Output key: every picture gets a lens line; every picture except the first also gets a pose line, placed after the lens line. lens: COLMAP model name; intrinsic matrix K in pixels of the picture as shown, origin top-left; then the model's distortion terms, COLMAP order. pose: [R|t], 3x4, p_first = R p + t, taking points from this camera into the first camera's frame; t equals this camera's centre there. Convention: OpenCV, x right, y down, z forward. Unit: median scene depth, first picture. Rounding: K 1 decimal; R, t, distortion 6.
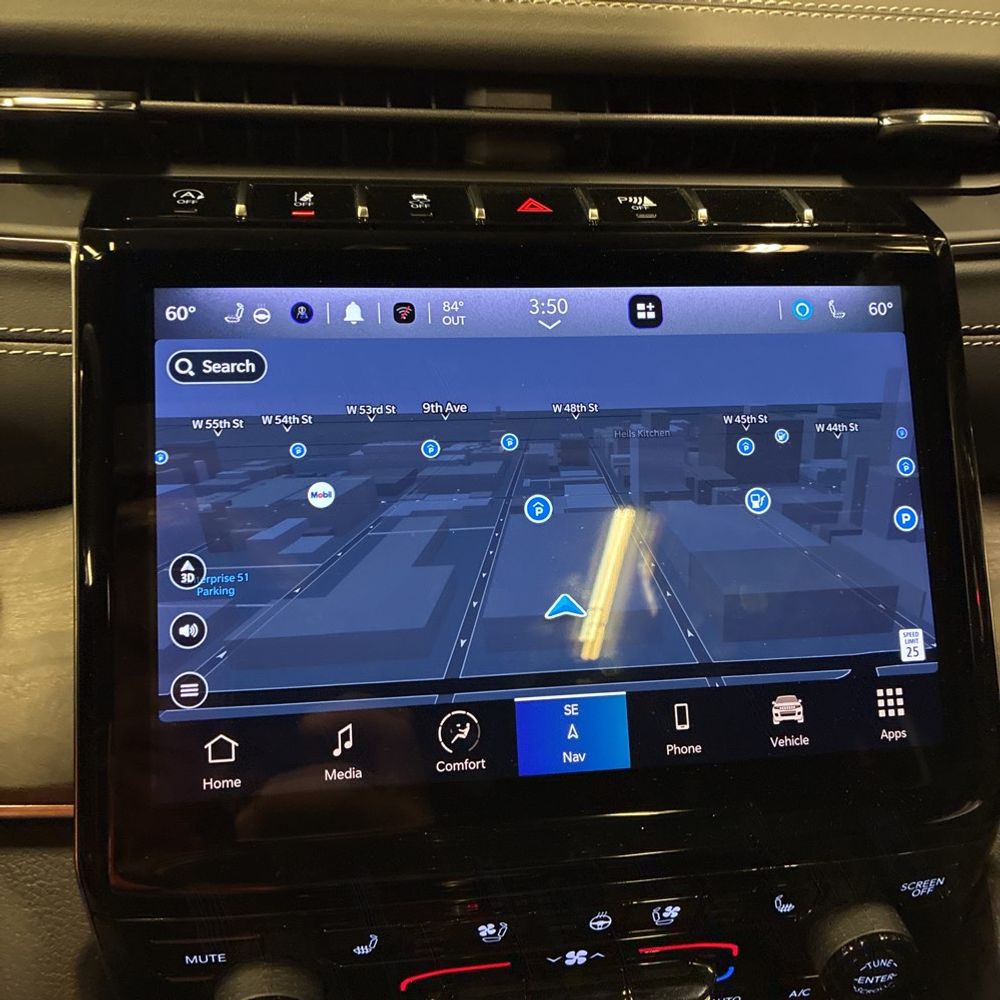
lens RADIAL K [[989.6, 0, 500.0], [0, 989.6, 500.0], [0, 0, 1]] dist [0.050430, -0.040705]
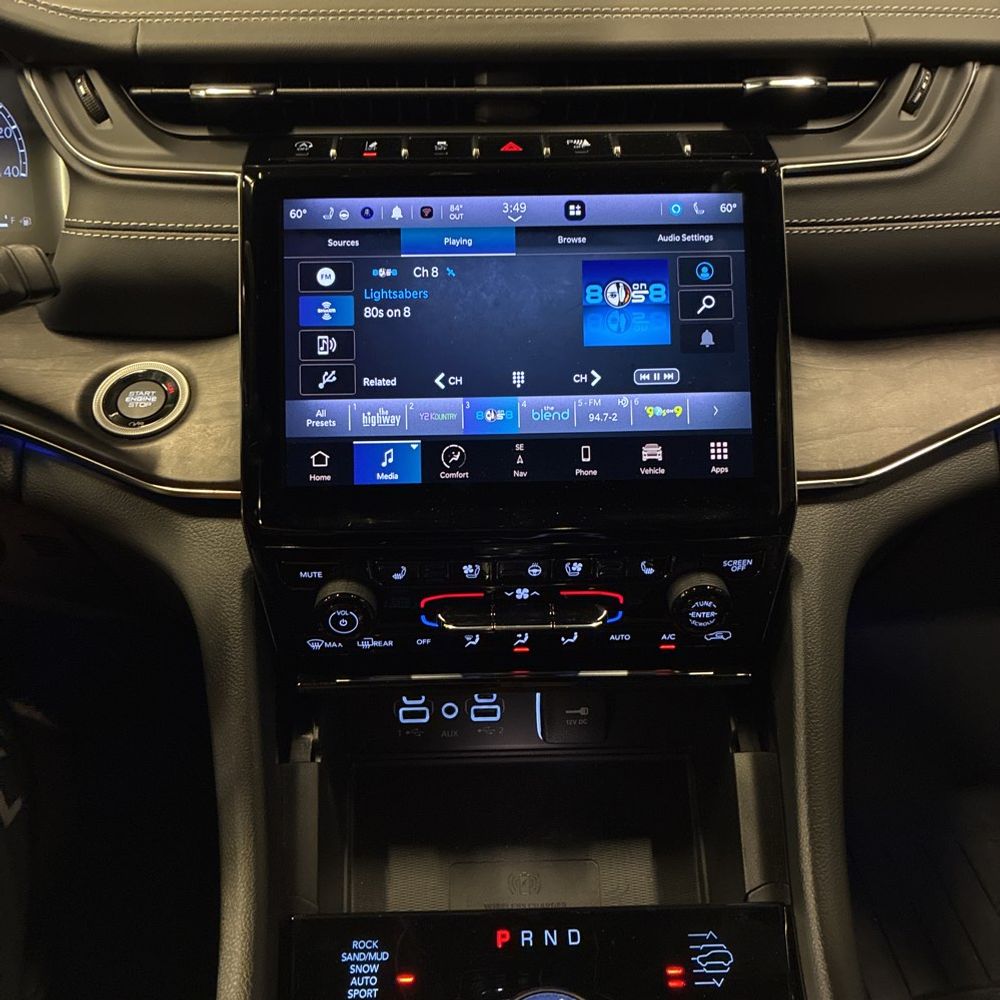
lens RADIAL K [[952.9, 0, 500.0], [0, 952.9, 500.0], [0, 0, 1]] dist [0.090976, -0.131610]
pose [[0.992655, 0.018387, -0.119576, 0.227466], [-0.013532, 0.999056, 0.041283, 0.226858], [0.120222, -0.039362, 0.991966, -0.612777]]
